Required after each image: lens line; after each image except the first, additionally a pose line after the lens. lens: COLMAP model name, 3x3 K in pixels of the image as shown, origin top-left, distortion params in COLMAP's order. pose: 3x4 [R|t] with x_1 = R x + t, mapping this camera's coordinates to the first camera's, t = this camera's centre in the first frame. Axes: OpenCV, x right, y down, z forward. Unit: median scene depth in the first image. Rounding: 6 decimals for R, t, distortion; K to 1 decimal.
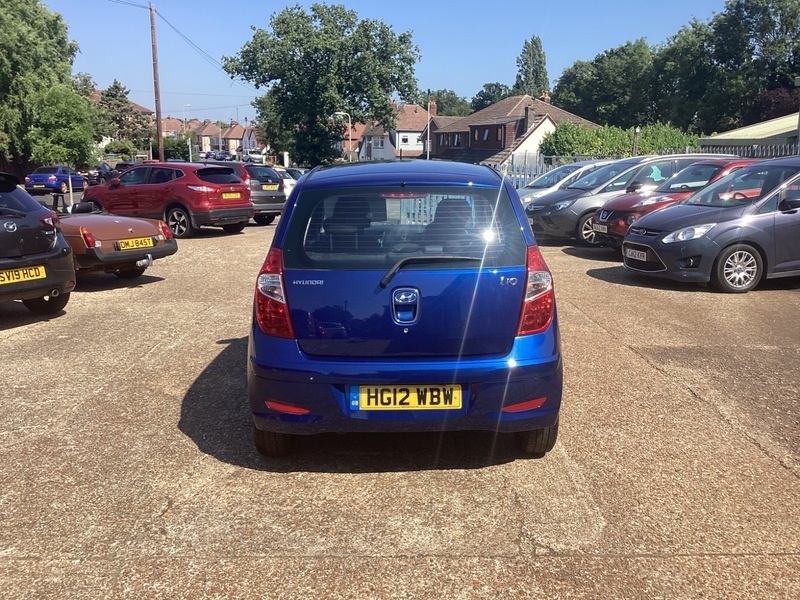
lens RADIAL K [[720.6, 0, 408.1], [0, 720.6, 299.6], [0, 0, 1]] dist [0.075542, -0.159867]
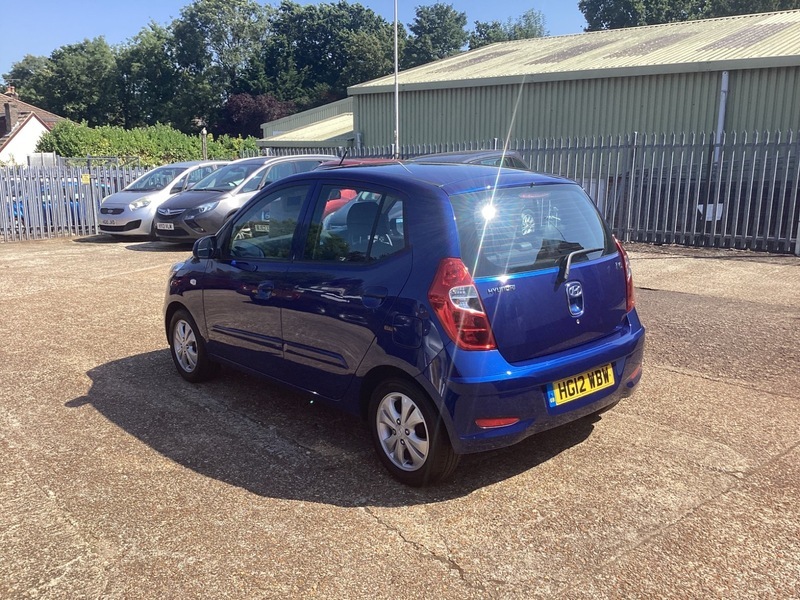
lens RADIAL K [[715.2, 0, 403.1], [0, 715.2, 304.5], [0, 0, 1]] dist [0.066373, -0.123128]
pose [[0.771874, -0.141133, 0.619912, -0.148055], [0.136923, 0.989071, 0.054691, -0.013002], [-0.620856, 0.042666, 0.782763, 0.058609]]
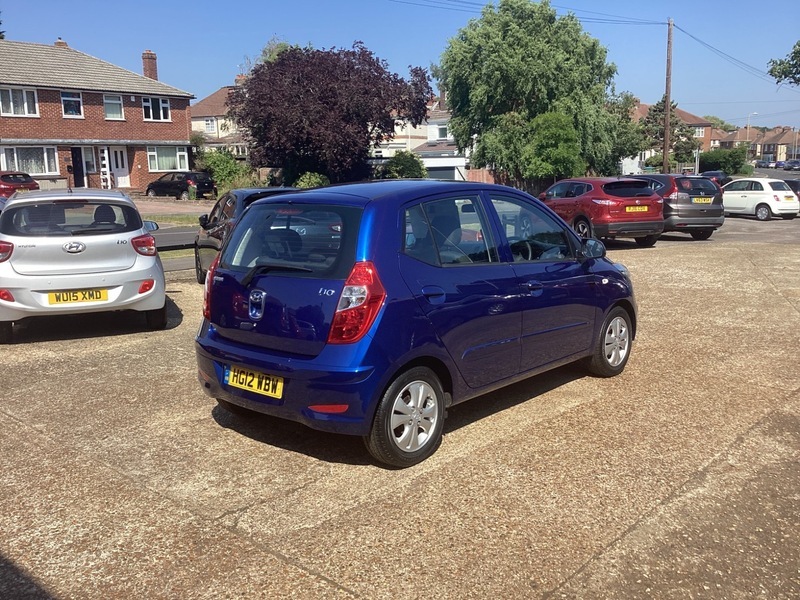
lens RADIAL K [[720.6, 0, 408.1], [0, 720.6, 299.6], [0, 0, 1]] dist [0.075542, -0.159867]
pose [[0.739625, 0.096062, -0.666128, 0.170408], [-0.106740, 0.993977, 0.024825, -0.009630], [0.664501, 0.052741, 0.745424, 0.048115]]
